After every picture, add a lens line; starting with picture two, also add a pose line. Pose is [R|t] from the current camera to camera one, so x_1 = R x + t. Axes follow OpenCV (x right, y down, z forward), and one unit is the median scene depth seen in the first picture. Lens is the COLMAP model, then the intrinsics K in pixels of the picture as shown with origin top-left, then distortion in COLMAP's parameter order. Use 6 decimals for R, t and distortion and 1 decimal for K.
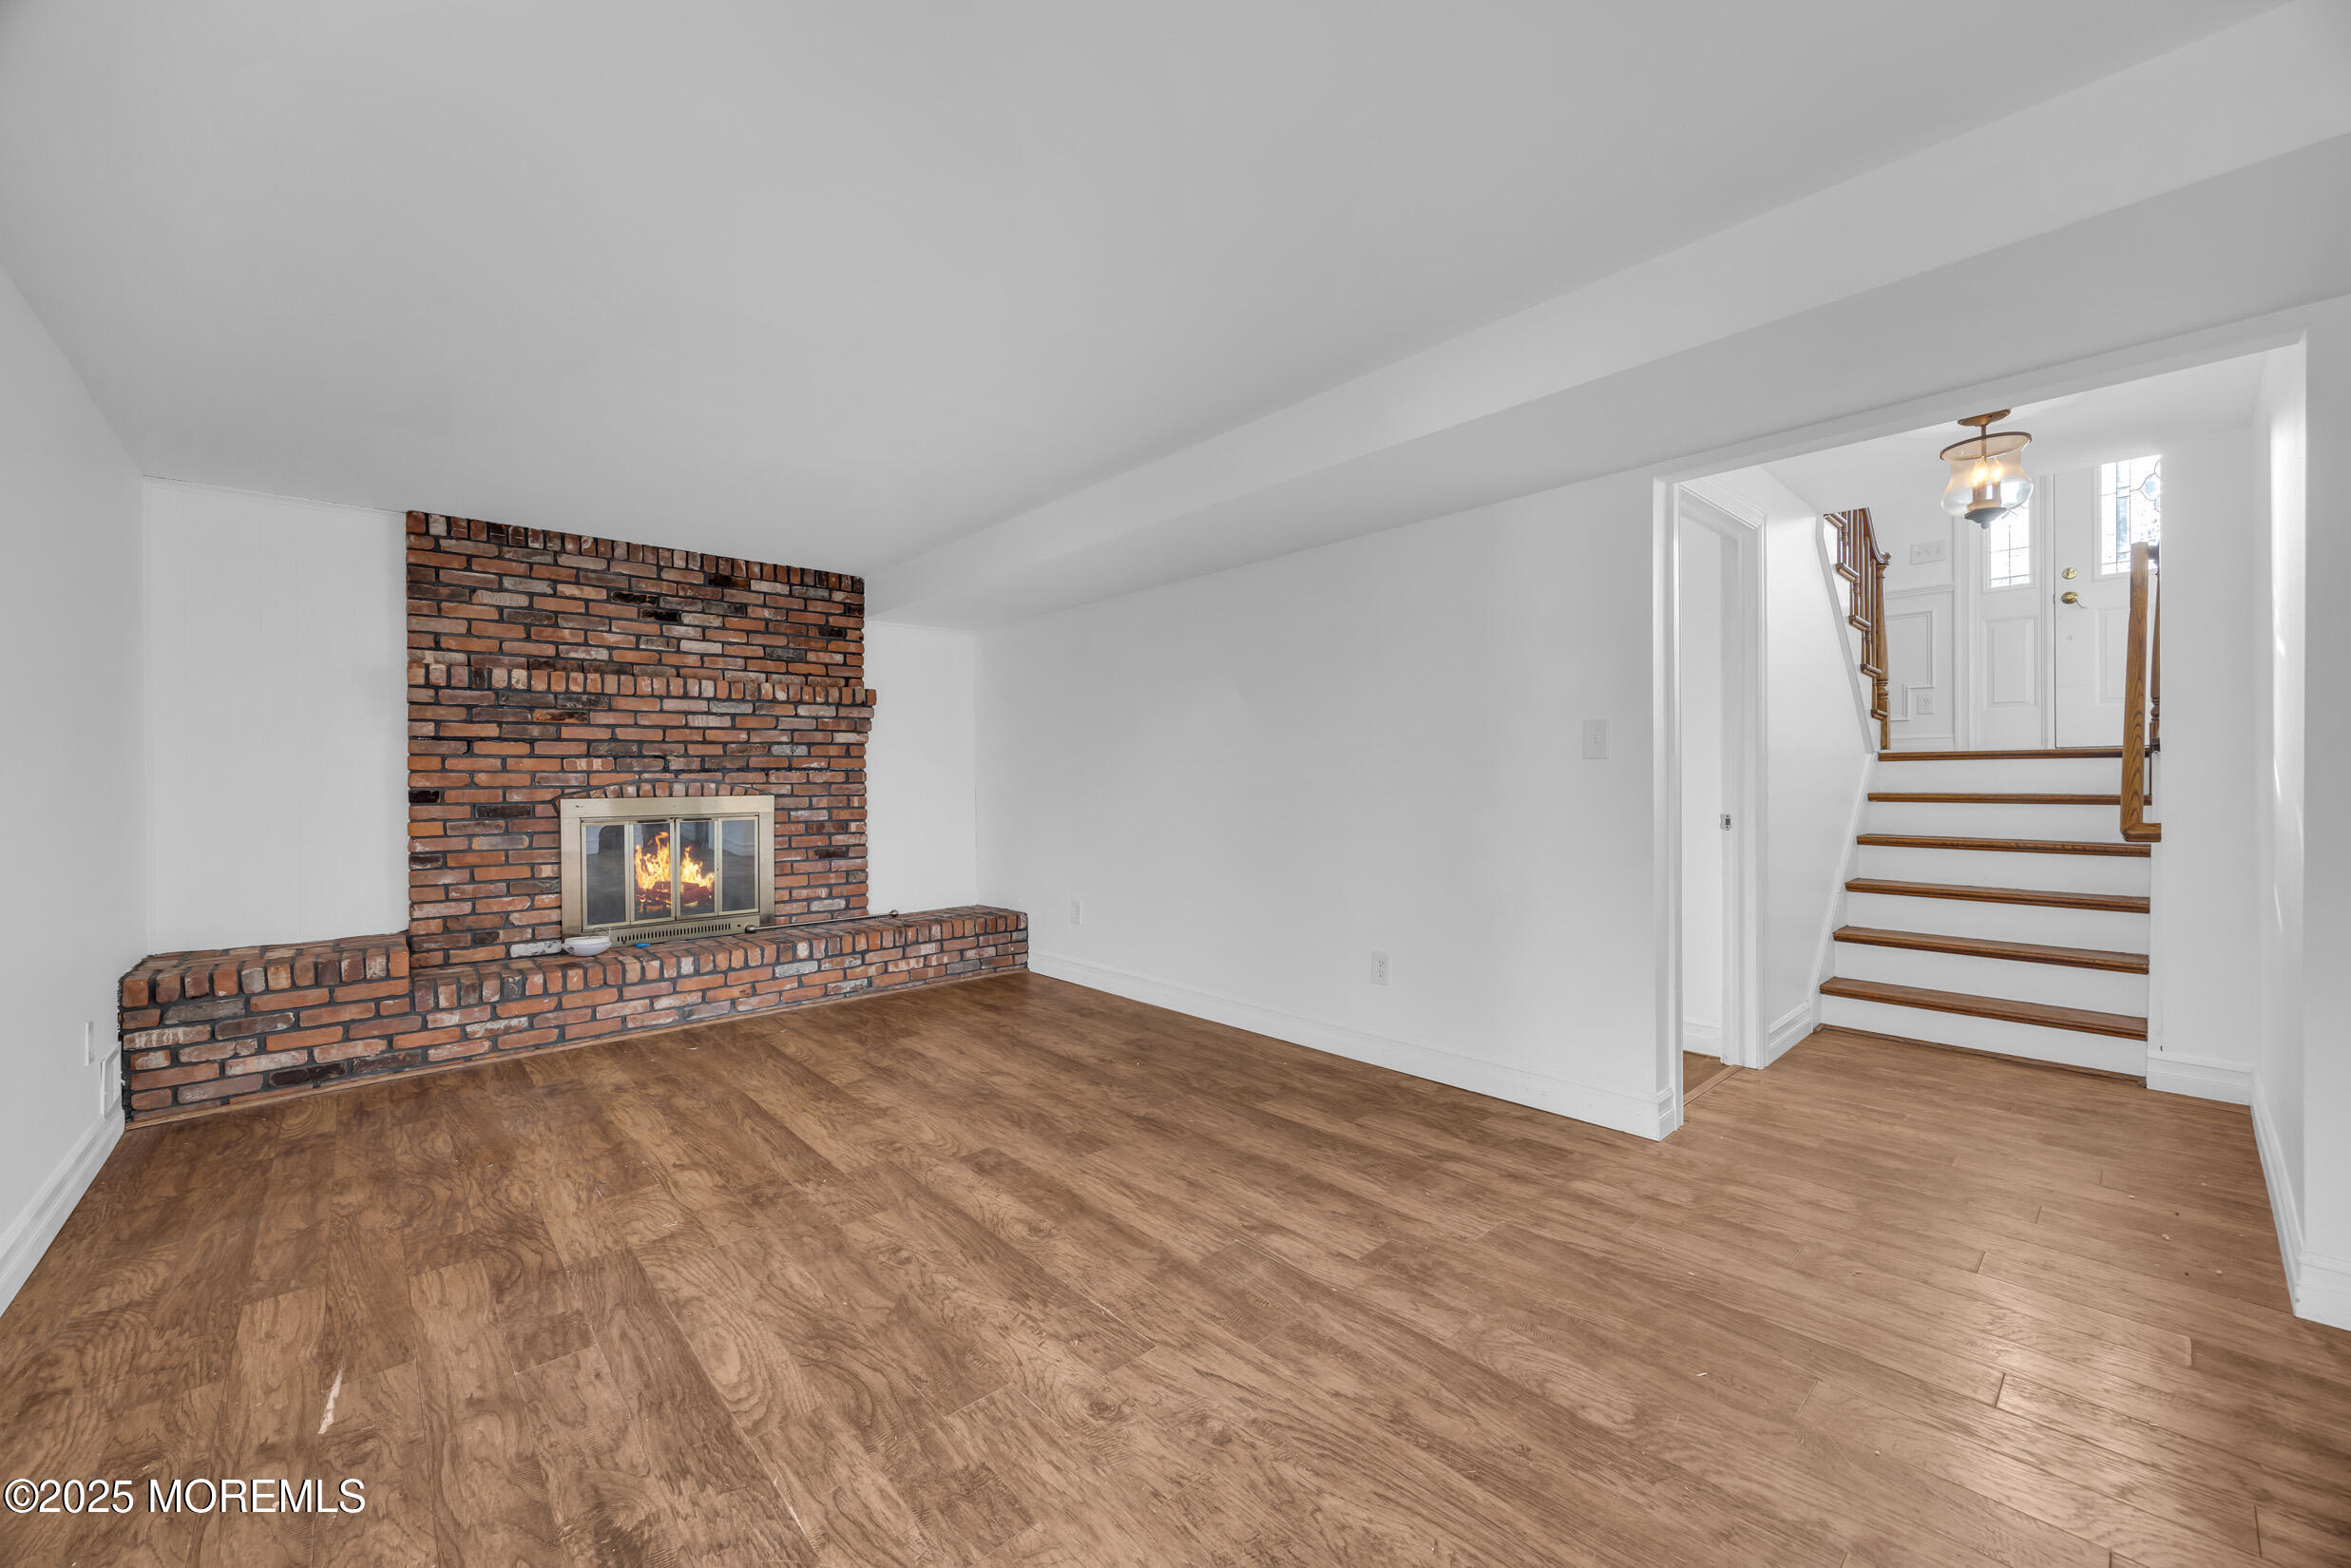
lens RADIAL K [[904.5, 0, 1198.0], [0, 904.5, 785.5], [0, 0, 1]] dist [-0.000258, 0.000027]
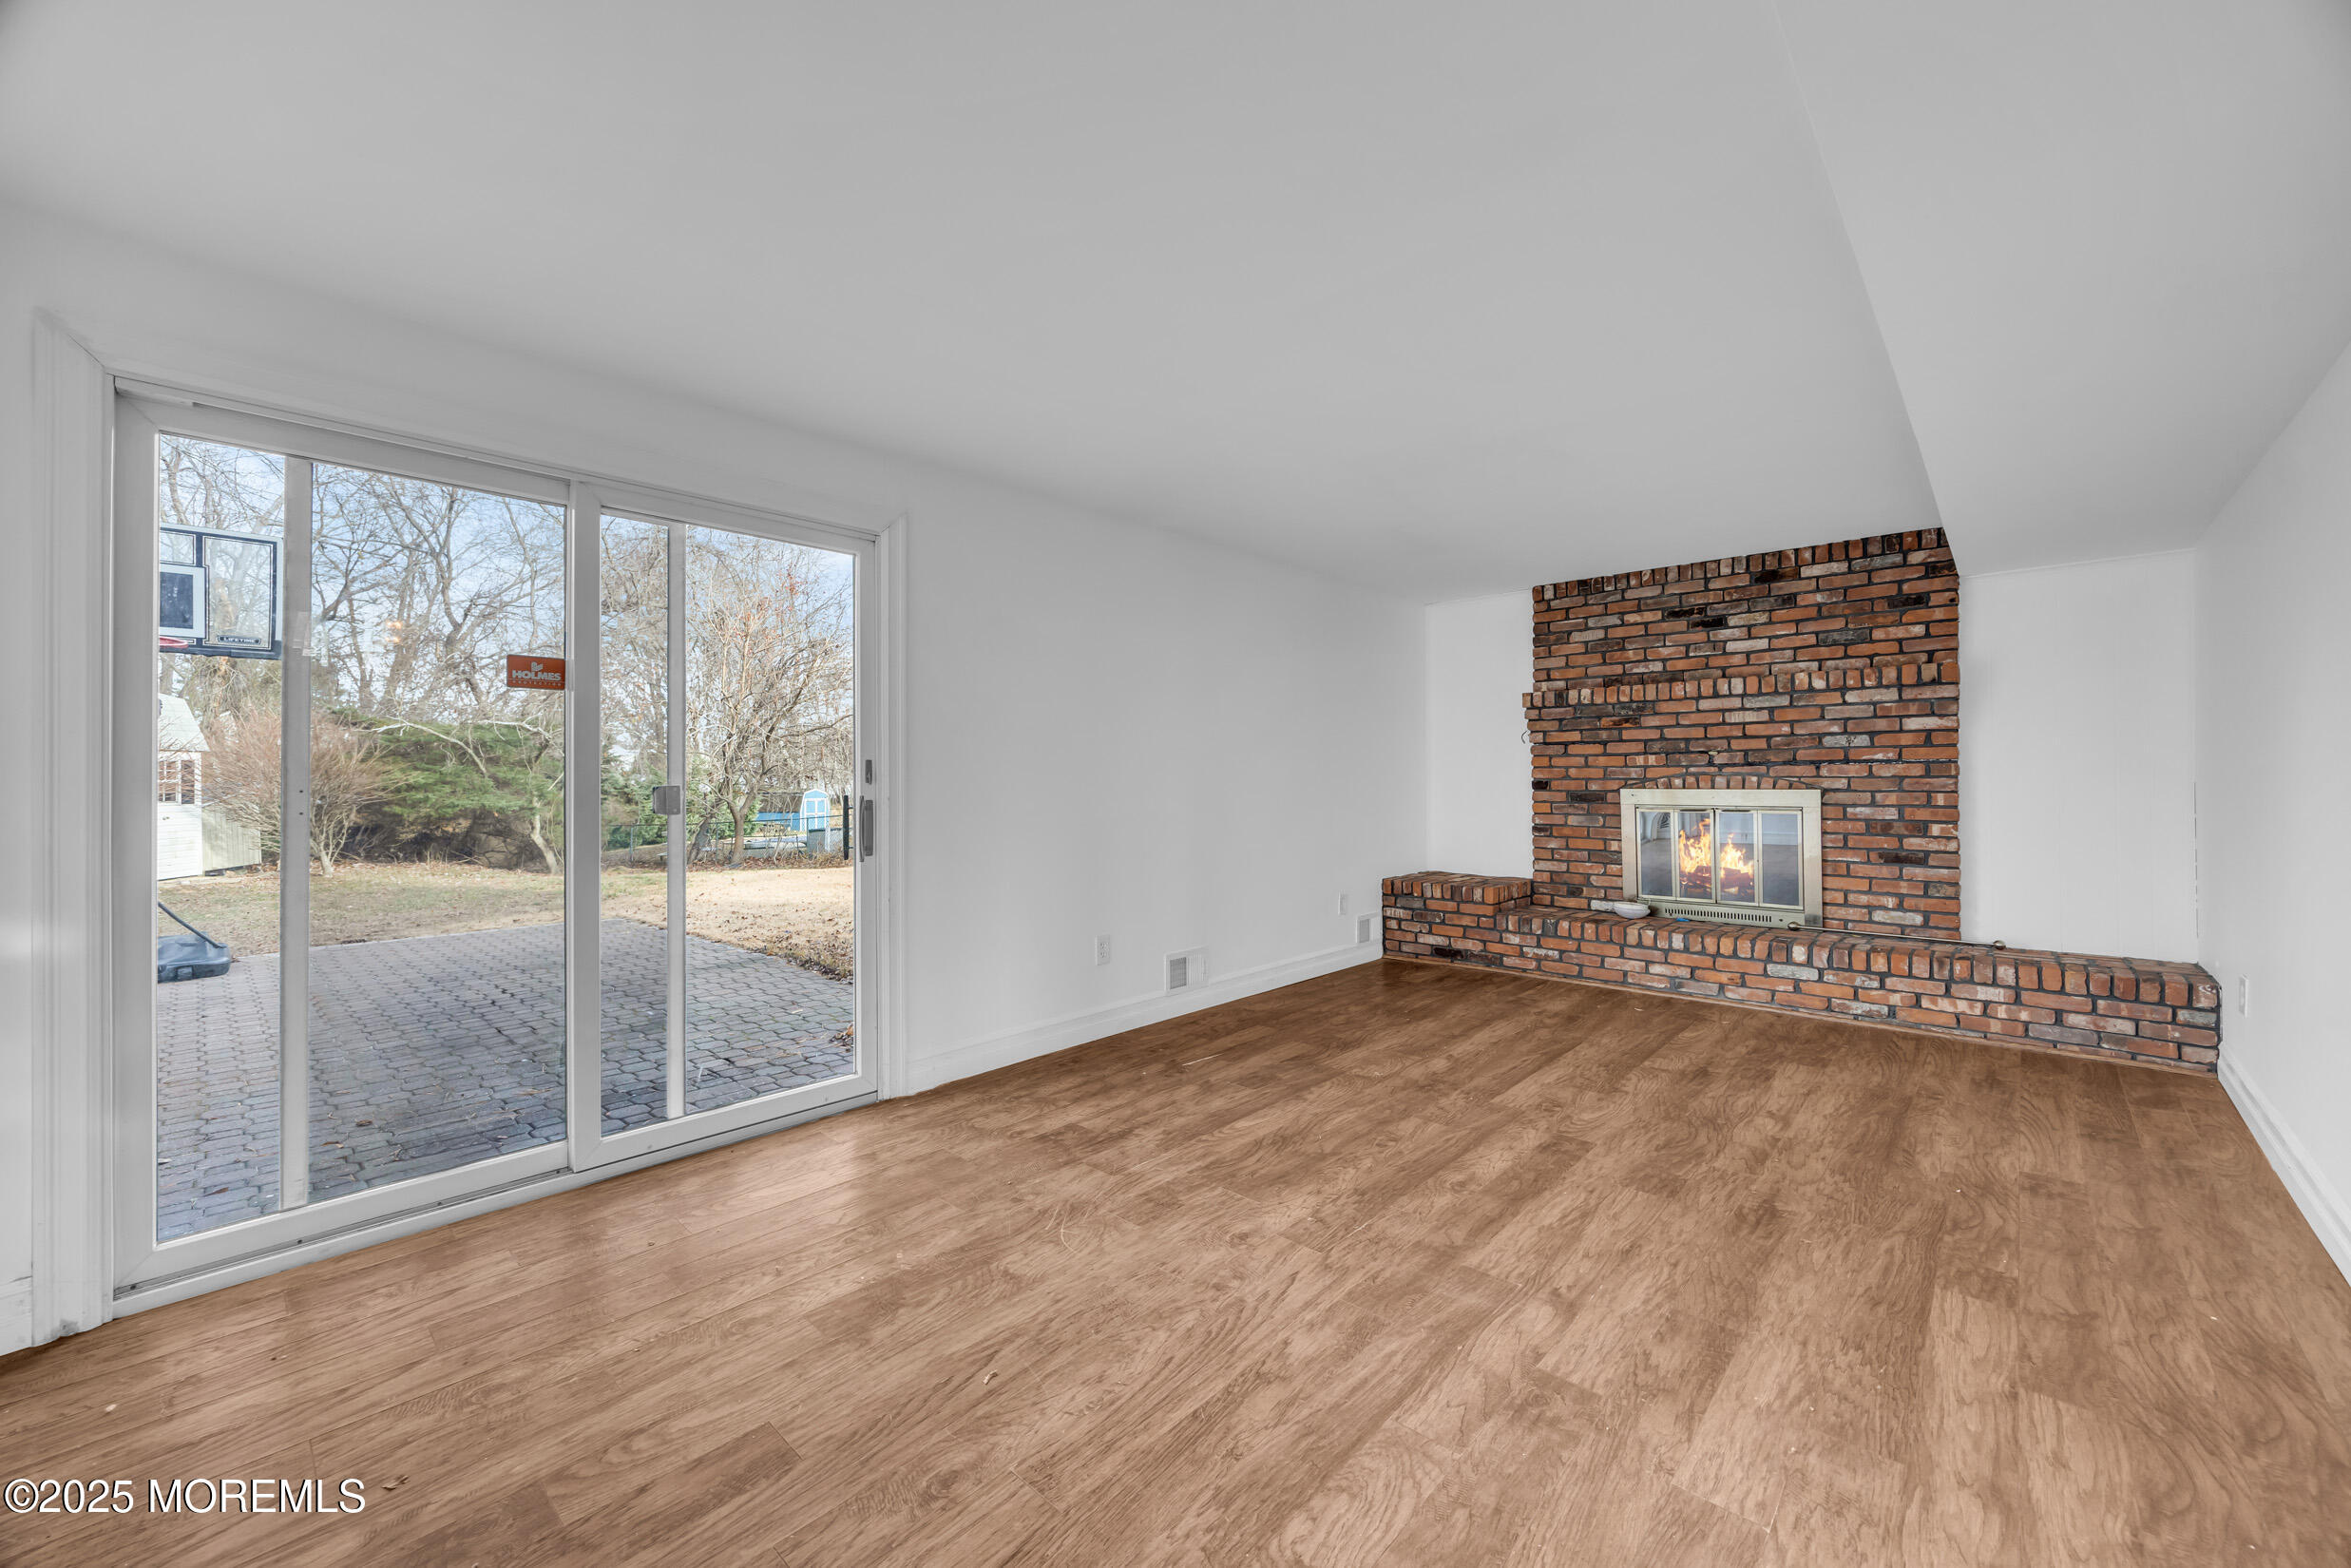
lens RADIAL K [[904.5, 0, 1198.0], [0, 904.5, 785.5], [0, 0, 1]] dist [-0.000258, 0.000027]
pose [[0.093828, 0.016727, -0.995448, 0.478080], [-0.002437, 0.999860, 0.016571, -0.008938], [0.995585, 0.000871, 0.093855, 0.307435]]
